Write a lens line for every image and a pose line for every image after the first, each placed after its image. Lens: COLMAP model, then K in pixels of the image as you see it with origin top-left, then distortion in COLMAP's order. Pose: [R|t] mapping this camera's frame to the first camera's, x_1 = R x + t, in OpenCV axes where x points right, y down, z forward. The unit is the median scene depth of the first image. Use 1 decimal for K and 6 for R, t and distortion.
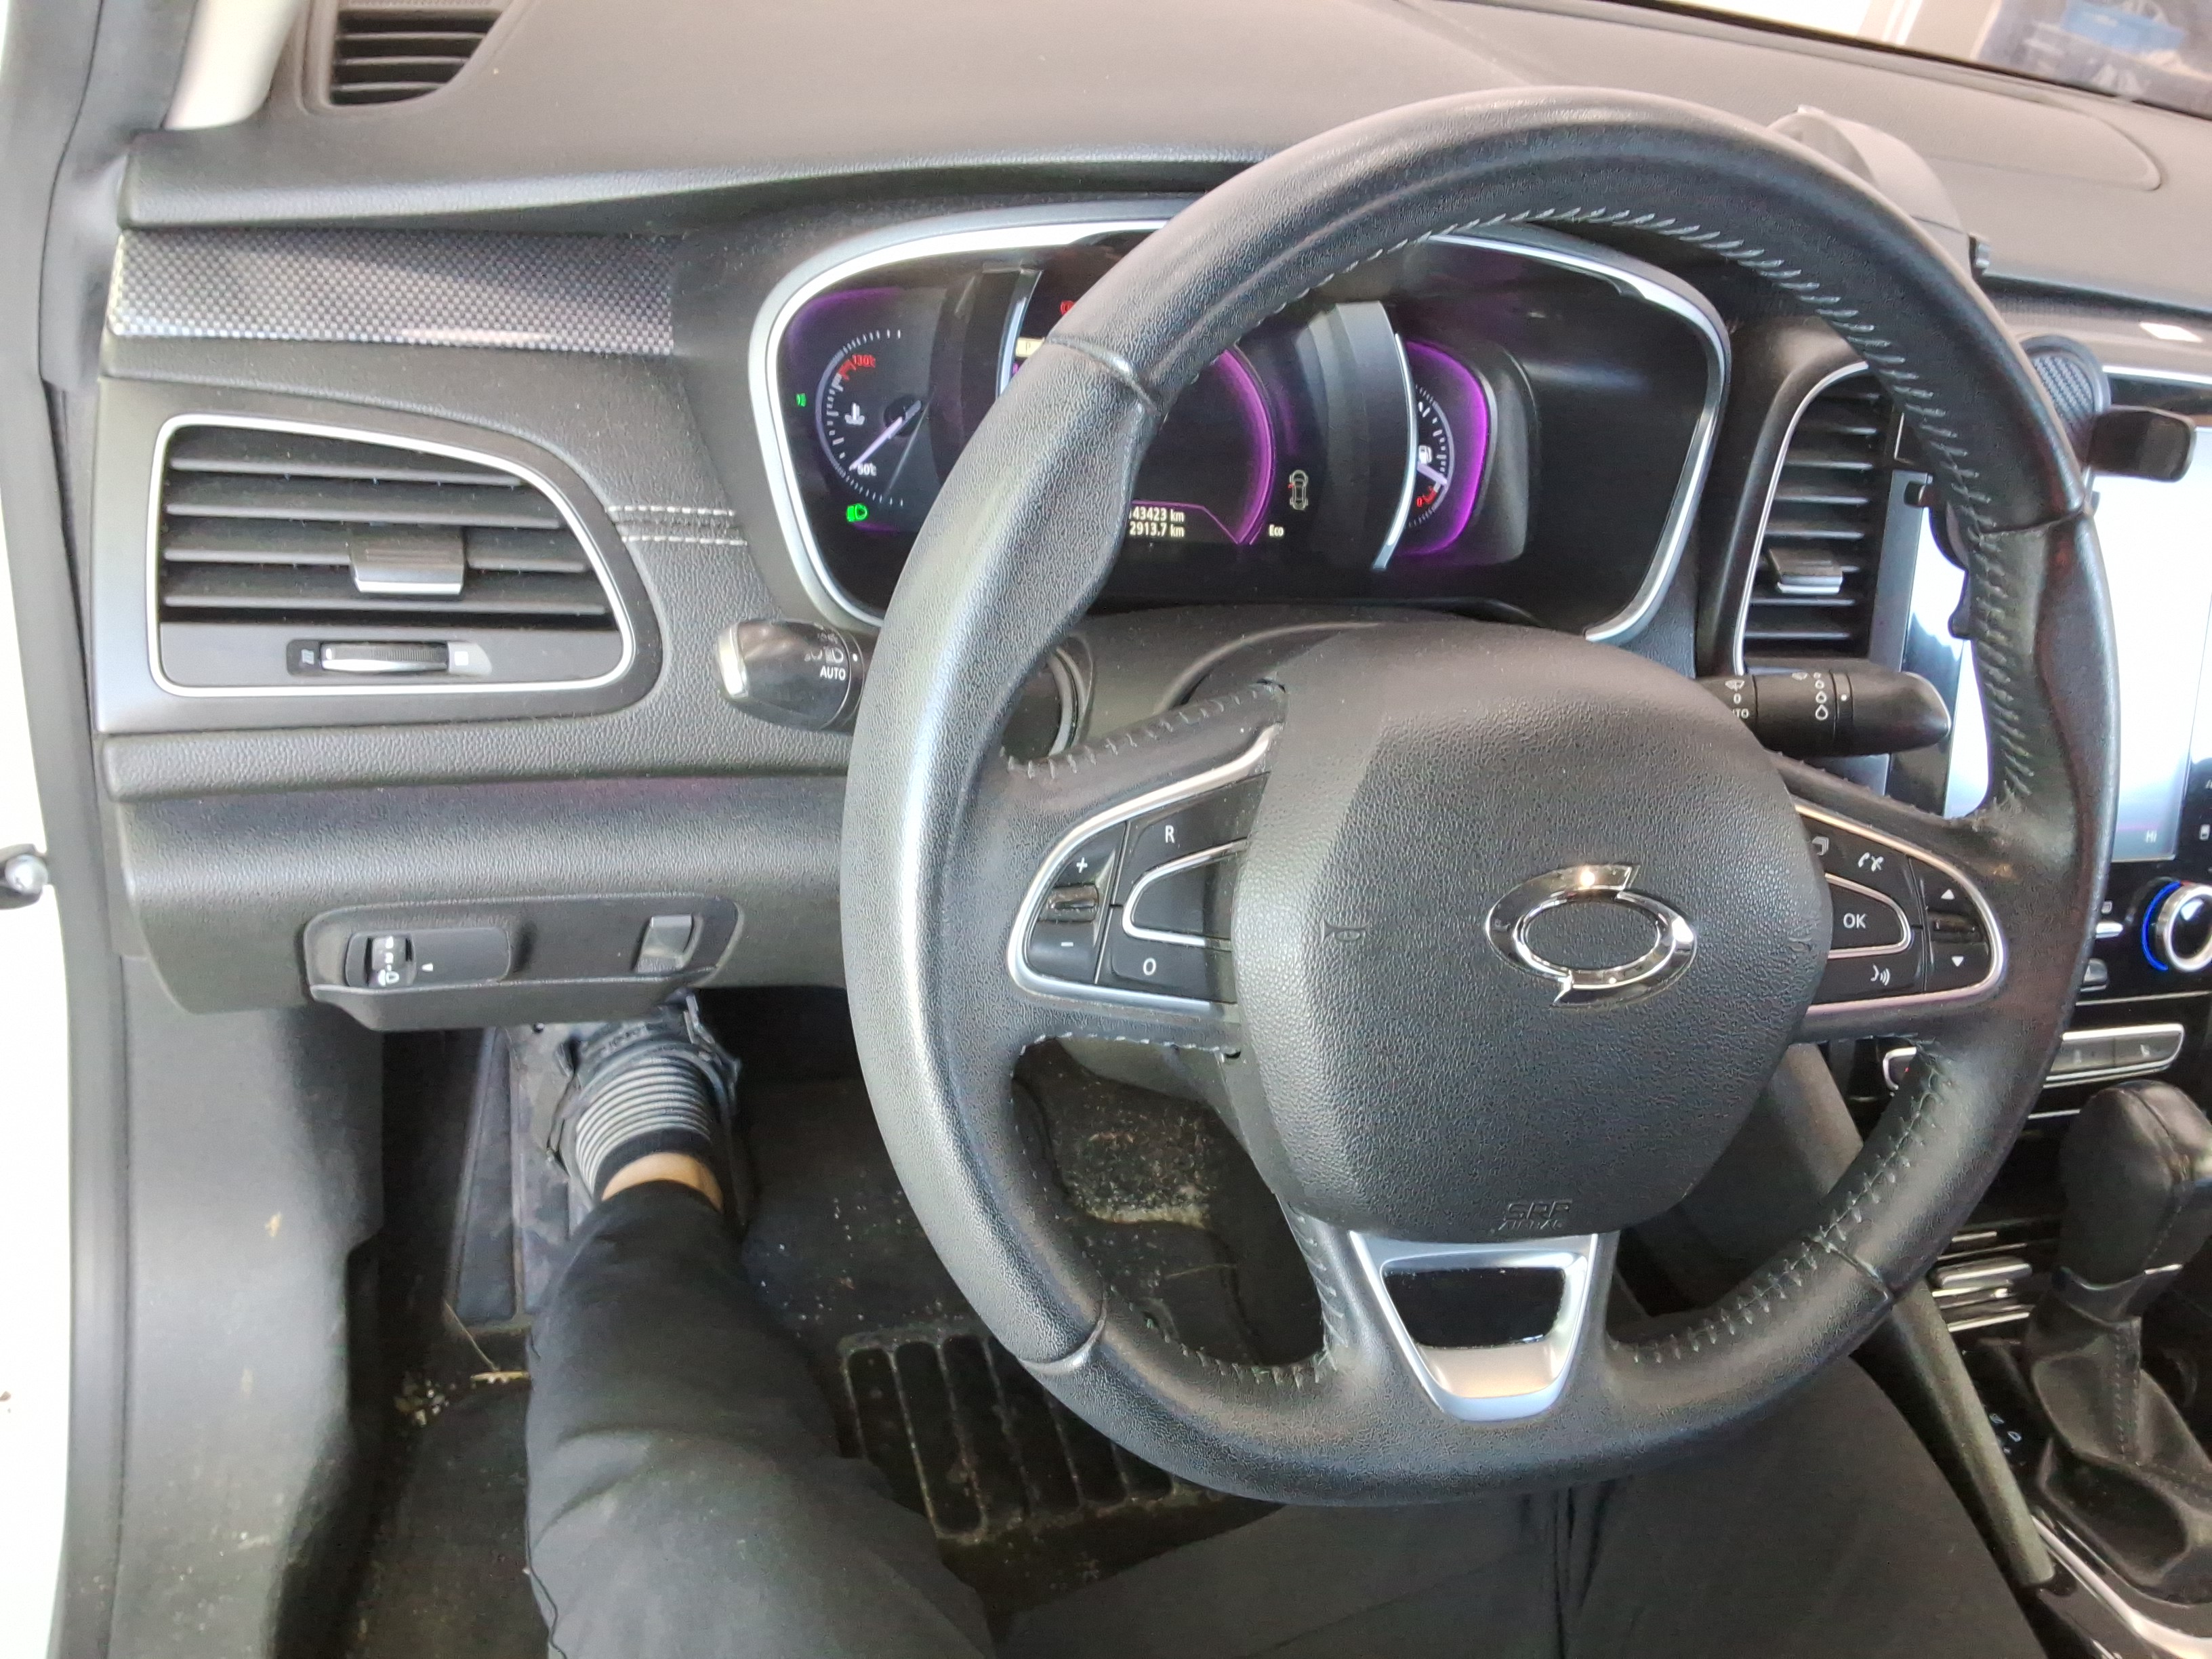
lens RADIAL K [[1749.9, 0, 1117.8], [0, 1749.9, 836.9], [0, 0, 1]] dist [0.126248, -0.148547]
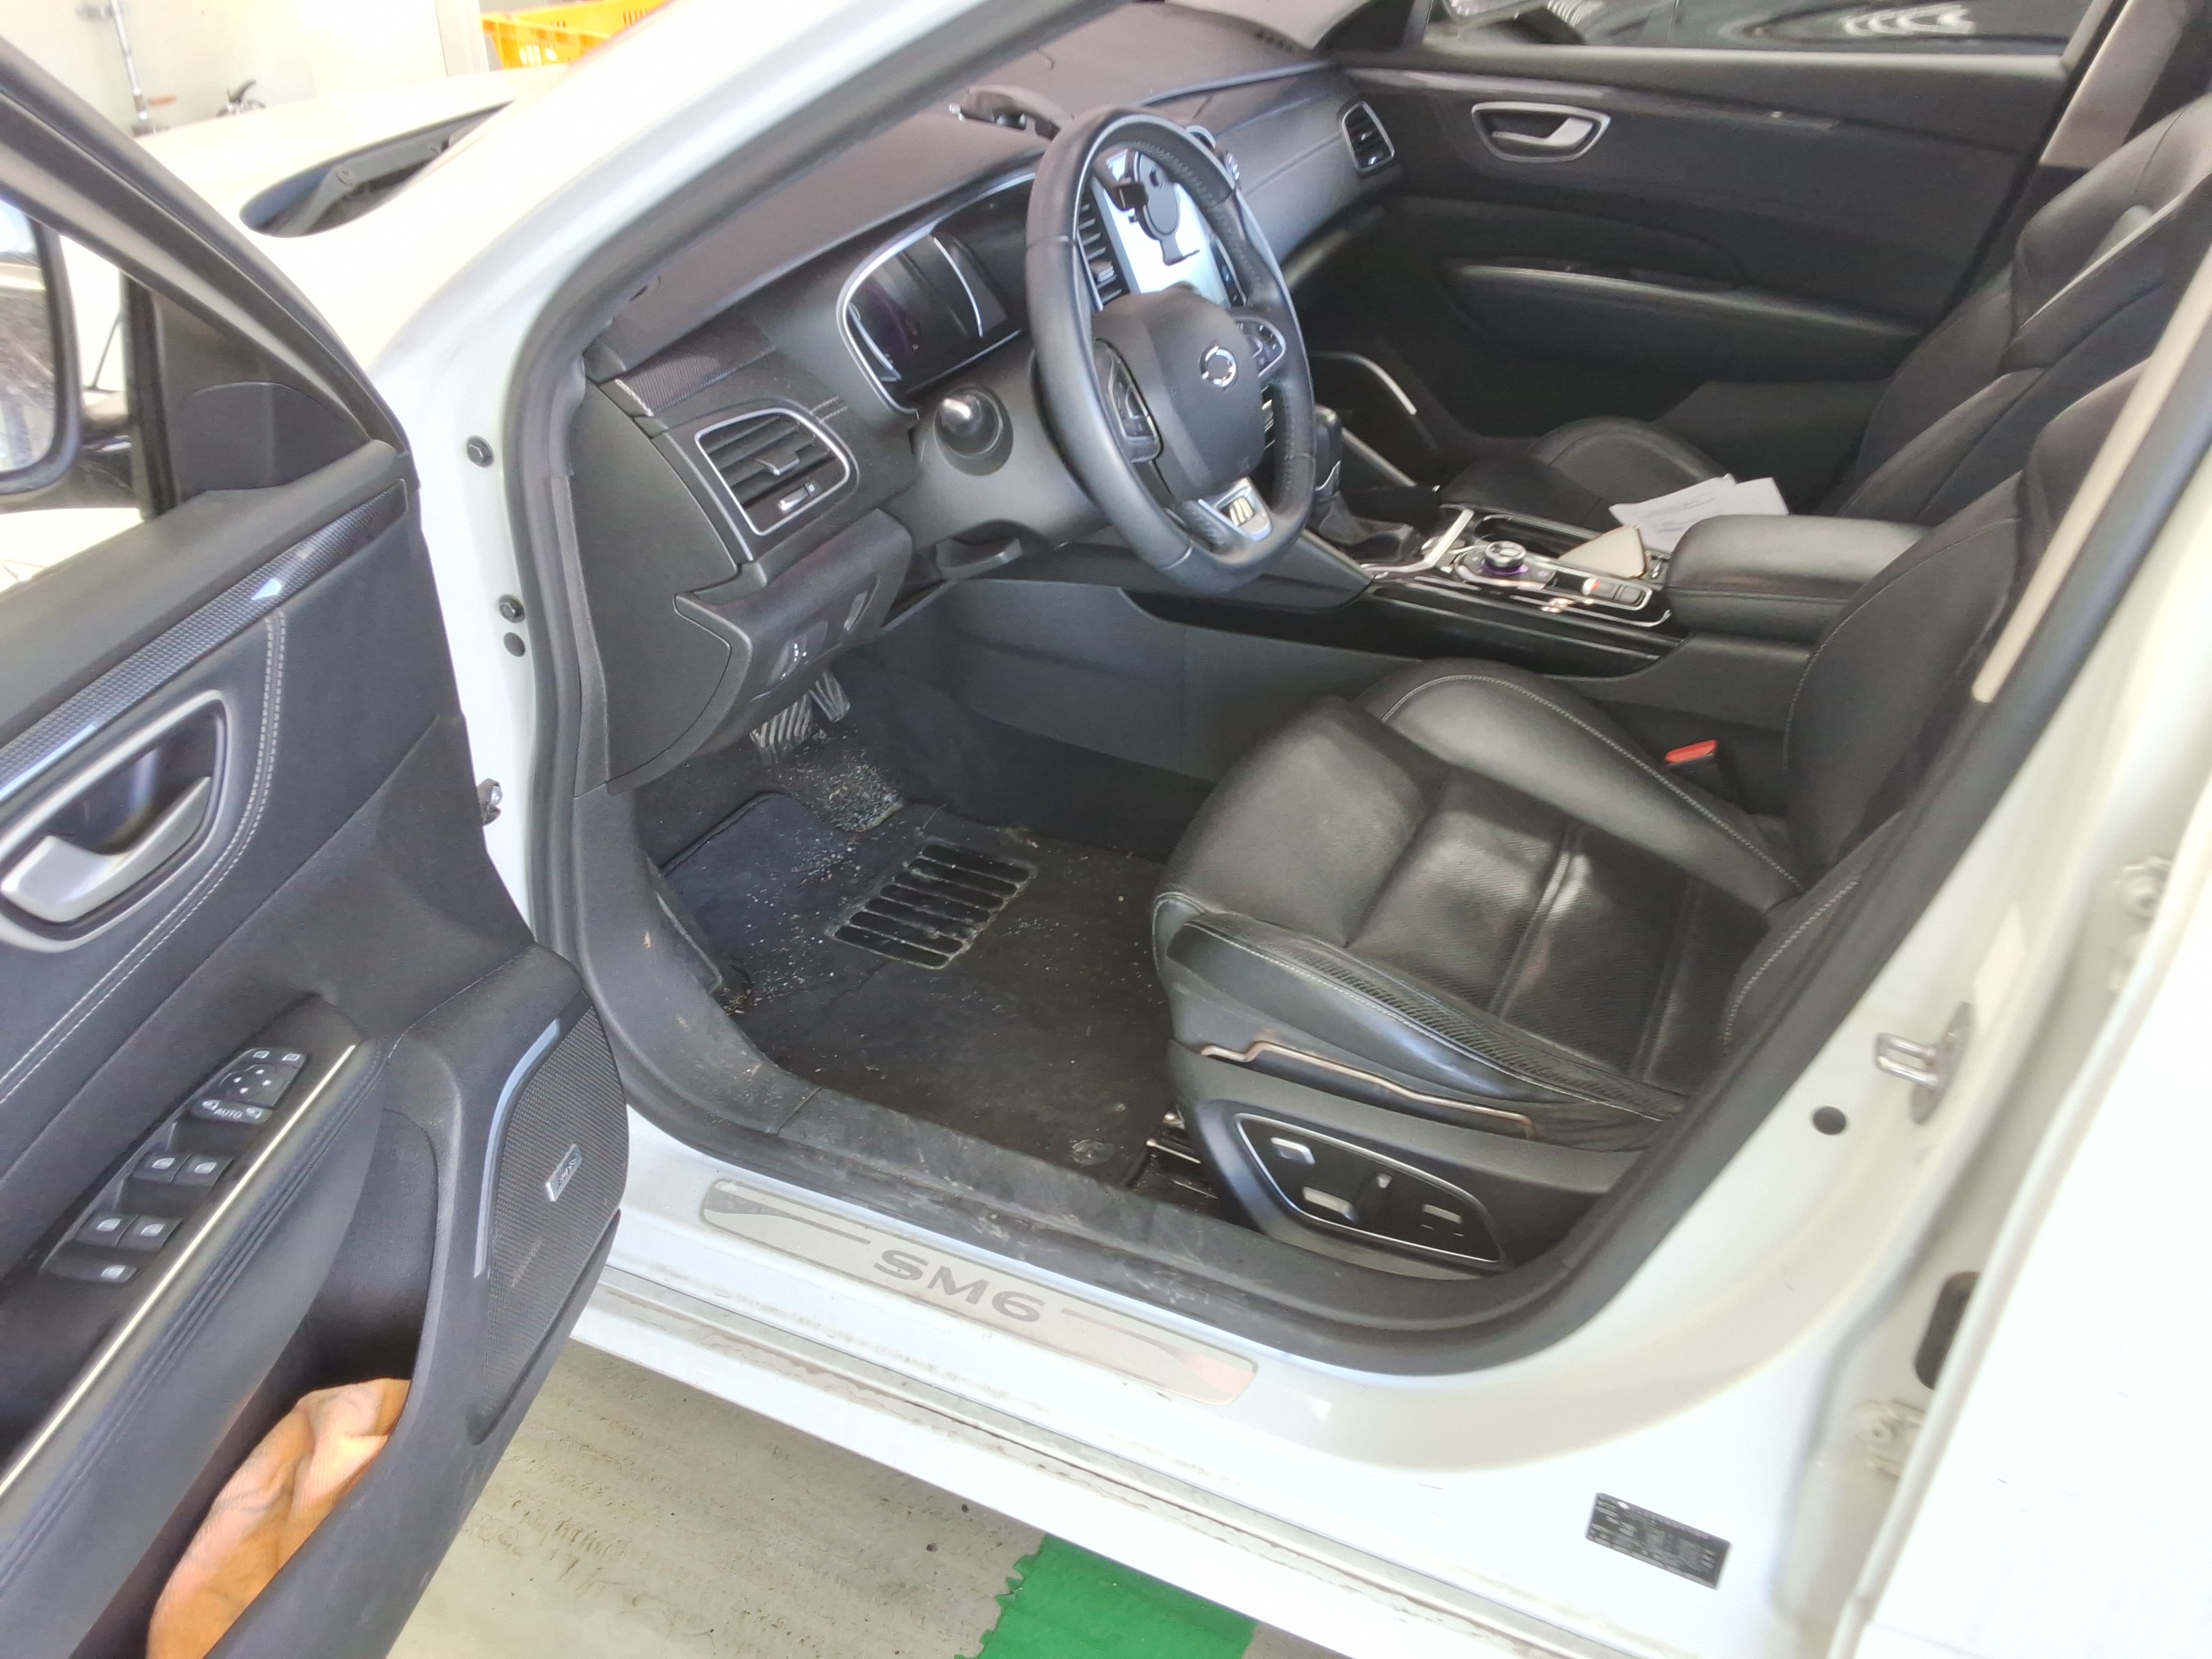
lens RADIAL K [[1749.9, 0, 1117.8], [0, 1749.9, 836.9], [0, 0, 1]] dist [0.126248, -0.148547]
pose [[0.674368, -0.536044, 0.507824, -1.271762], [0.512923, 0.834799, 0.200051, 0.023344], [-0.531167, 0.125566, 0.837911, -0.945160]]
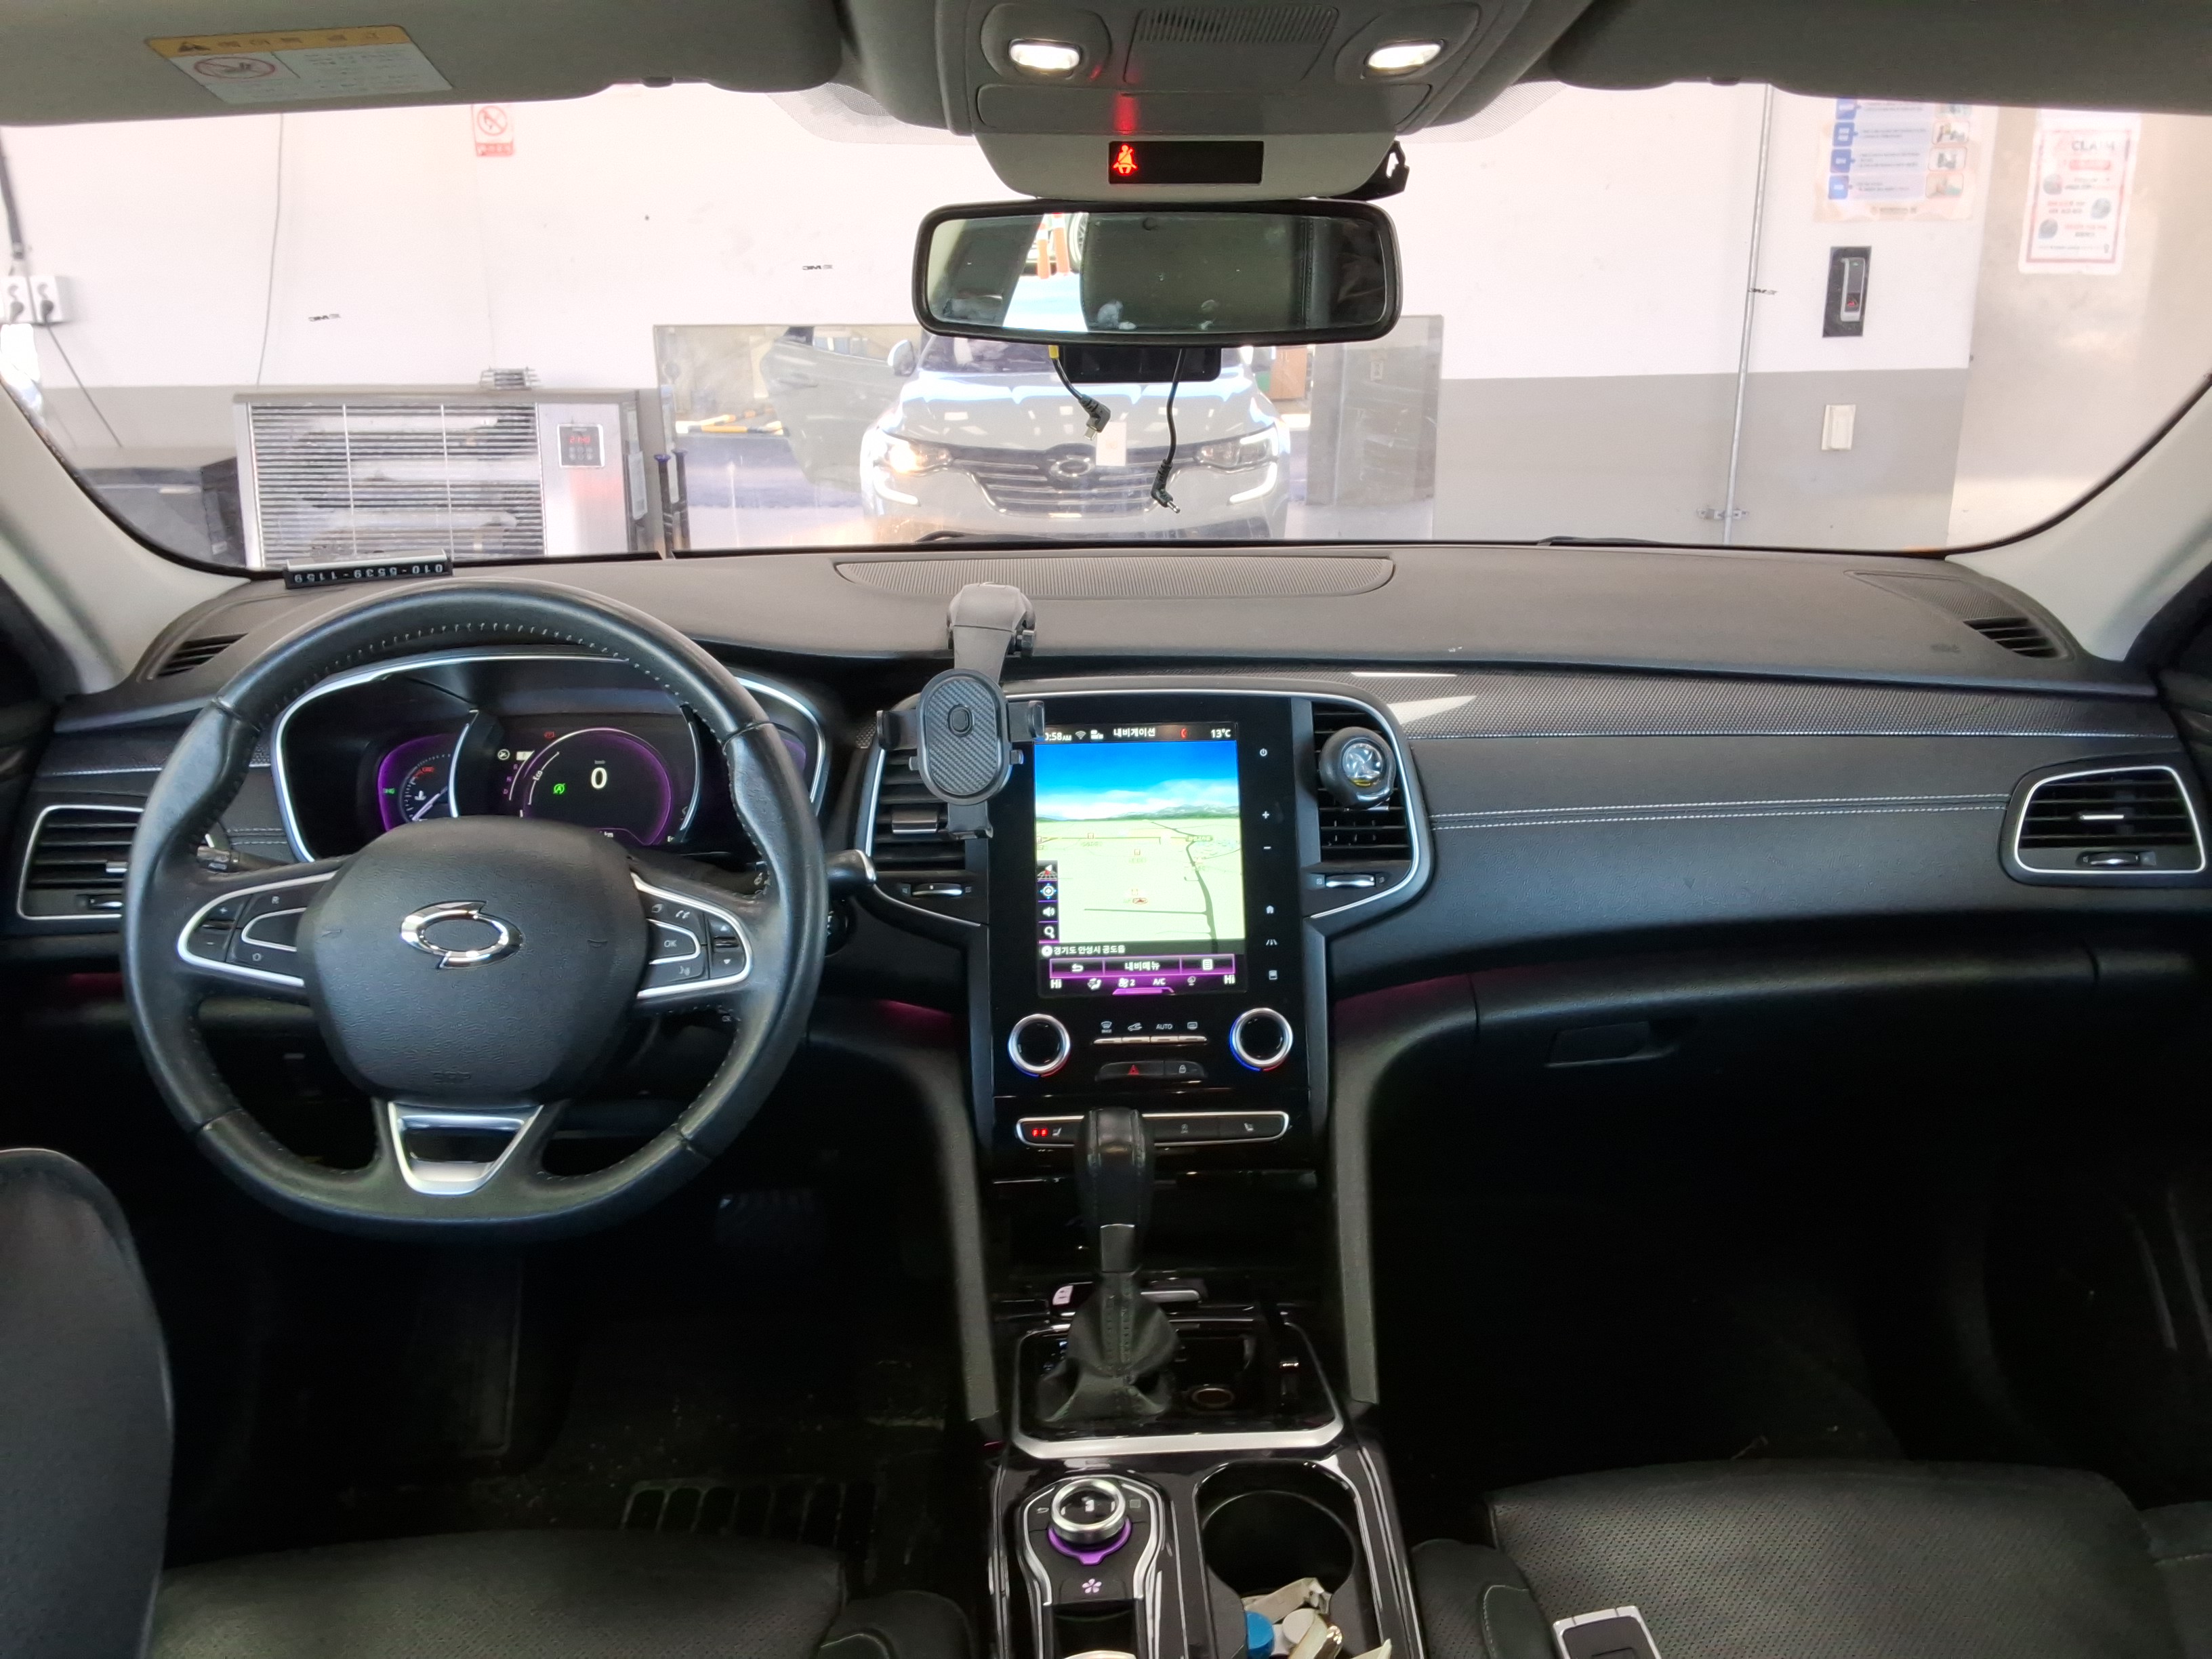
lens RADIAL K [[1749.9, 0, 1117.8], [0, 1749.9, 836.9], [0, 0, 1]] dist [0.126248, -0.148547]
pose [[0.940672, -0.119932, -0.317416, 1.151058], [0.007688, 0.942746, -0.333423, 0.448113], [0.339231, 0.311201, 0.887737, -0.450110]]
